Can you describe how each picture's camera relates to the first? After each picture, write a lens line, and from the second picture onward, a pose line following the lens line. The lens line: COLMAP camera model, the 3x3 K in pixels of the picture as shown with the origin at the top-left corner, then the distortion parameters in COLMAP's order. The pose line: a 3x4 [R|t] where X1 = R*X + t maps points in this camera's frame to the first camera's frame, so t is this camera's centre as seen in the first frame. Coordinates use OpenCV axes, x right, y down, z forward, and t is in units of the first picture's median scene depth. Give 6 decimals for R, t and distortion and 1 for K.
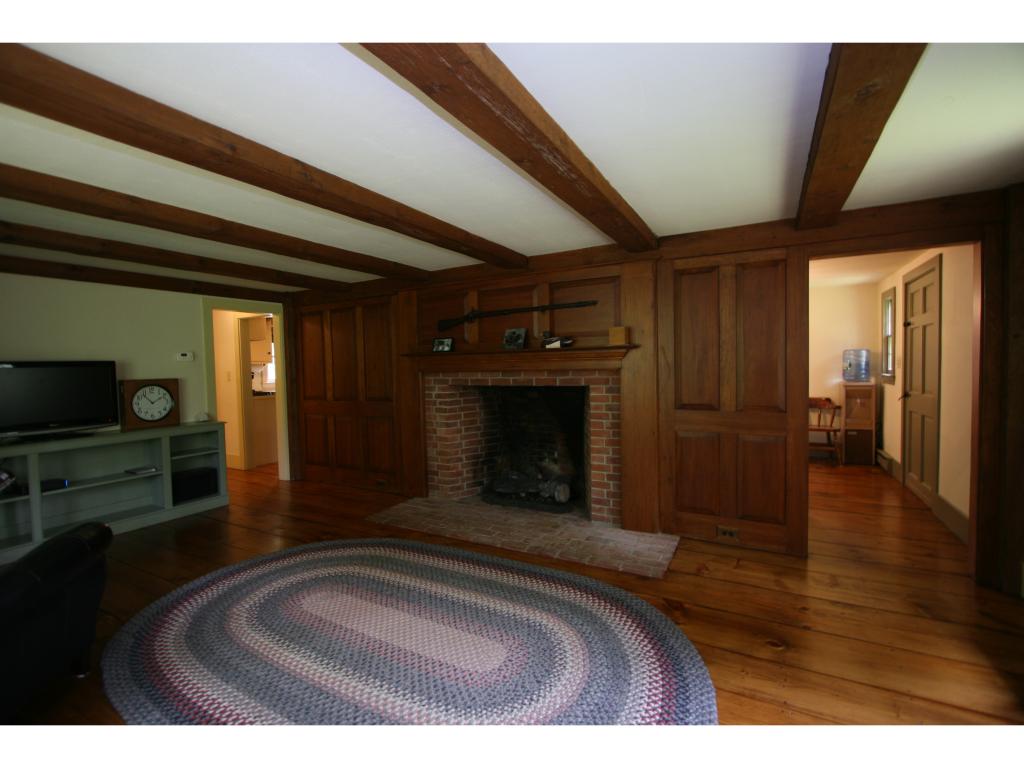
lens RADIAL K [[465.7, 0, 508.3], [0, 465.7, 381.4], [0, 0, 1]] dist [-0.017065, 0.002711]
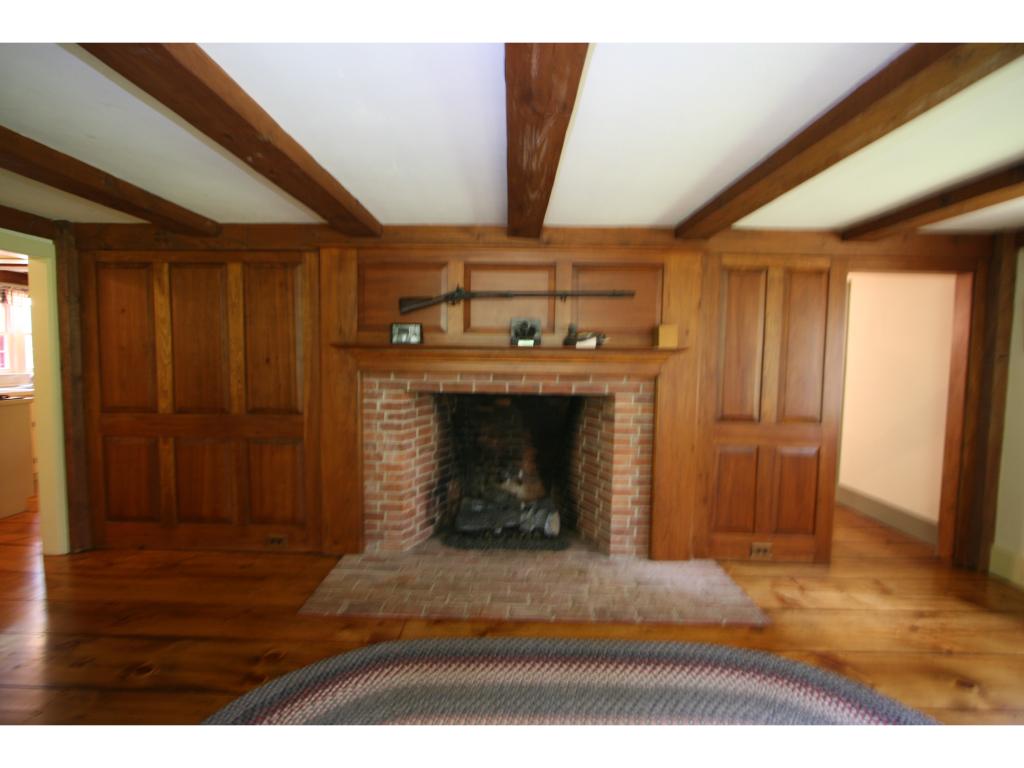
lens RADIAL K [[465.7, 0, 511.0], [0, 465.7, 381.8], [0, 0, 1]] dist [-0.017065, 0.002711]
pose [[0.880552, 0.005432, 0.473919, -0.334068], [-0.015823, 0.999714, 0.017942, -0.021838], [-0.473686, -0.023297, 0.880386, 0.318223]]
